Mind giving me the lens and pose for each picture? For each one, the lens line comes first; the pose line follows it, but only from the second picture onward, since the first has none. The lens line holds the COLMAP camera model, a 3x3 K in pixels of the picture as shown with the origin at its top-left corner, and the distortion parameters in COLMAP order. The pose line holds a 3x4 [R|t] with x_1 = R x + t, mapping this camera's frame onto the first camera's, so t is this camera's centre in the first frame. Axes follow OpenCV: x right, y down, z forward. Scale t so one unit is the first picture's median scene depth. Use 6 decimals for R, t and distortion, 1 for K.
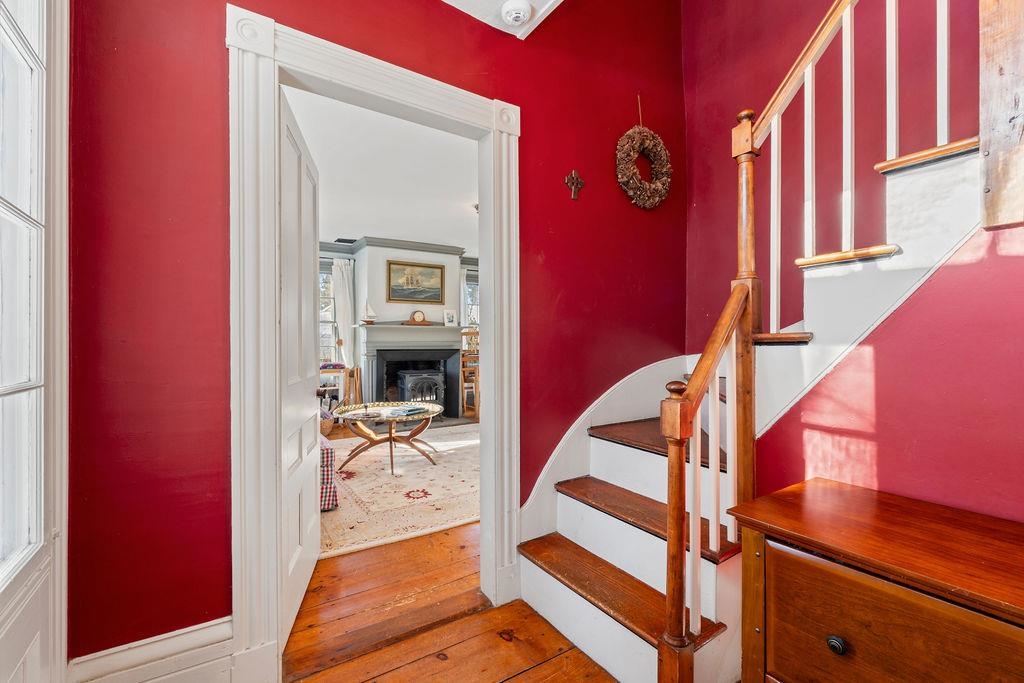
lens RADIAL K [[451.5, 0, 512.4], [0, 451.5, 337.2], [0, 0, 1]] dist [0.001200, 0.000446]
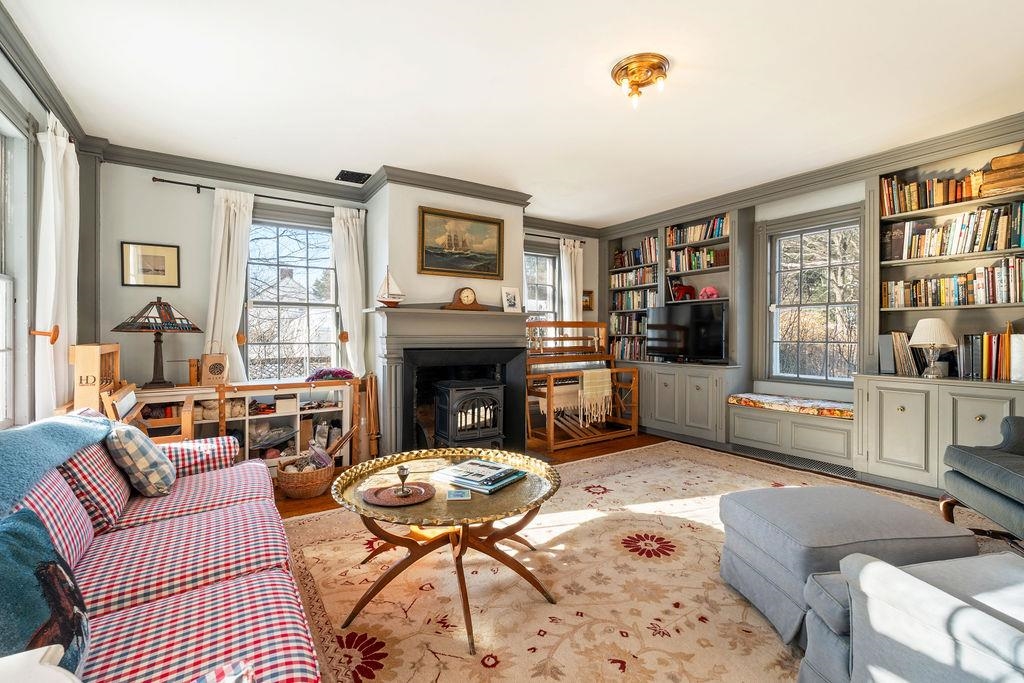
lens RADIAL K [[451.6, 0, 514.3], [0, 451.6, 334.6], [0, 0, 1]] dist [0.002012, -0.000103]
pose [[0.999999, 0.001367, -0.001010, -0.141150], [-0.001360, 0.999978, 0.006557, 0.003921], [0.001019, -0.006556, 0.999978, 0.362038]]
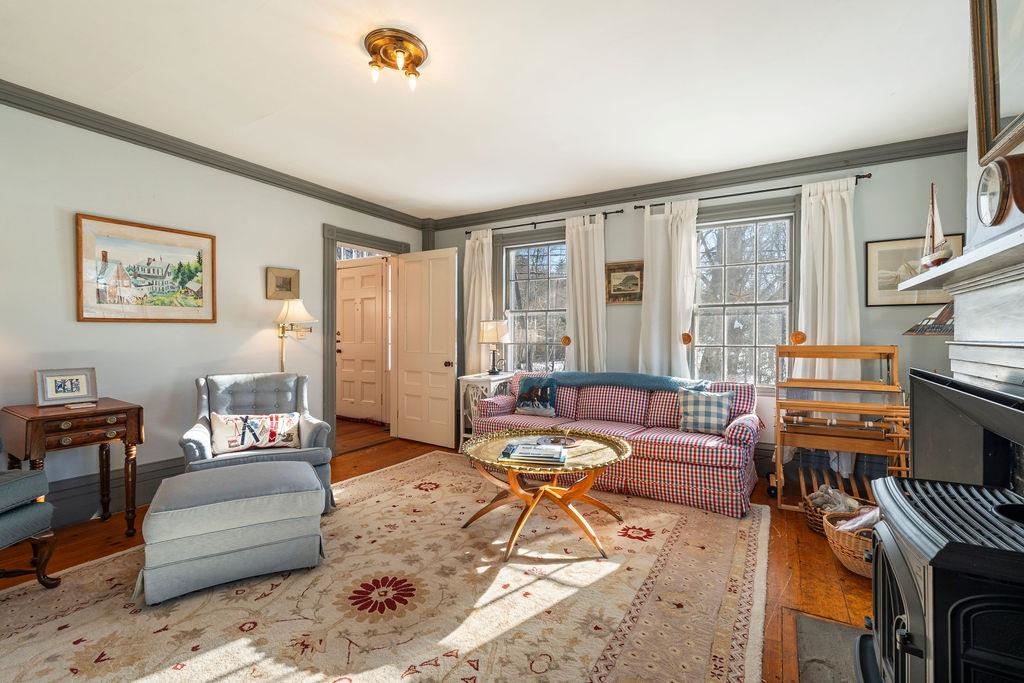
lens RADIAL K [[451.5, 0, 512.4], [0, 451.5, 337.2], [0, 0, 1]] dist [0.001200, 0.000446]
pose [[-0.902490, 0.001184, -0.430709, 0.030379], [0.003378, 0.999985, -0.004329, 0.007916], [0.430698, -0.005362, -0.902480, 1.085439]]
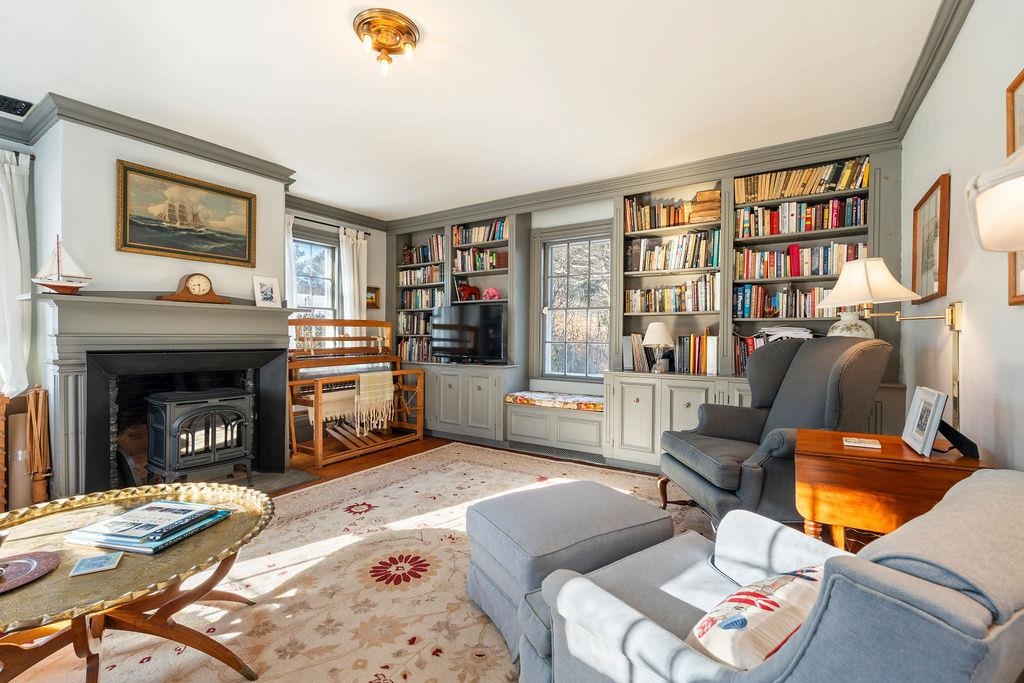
lens RADIAL K [[451.5, 0, 512.4], [0, 451.5, 337.2], [0, 0, 1]] dist [0.001200, 0.000446]
pose [[0.919397, 0.005808, 0.393287, -0.083708], [-0.010266, 0.999905, 0.009232, 0.004529], [-0.393196, -0.012525, 0.919369, 0.397588]]
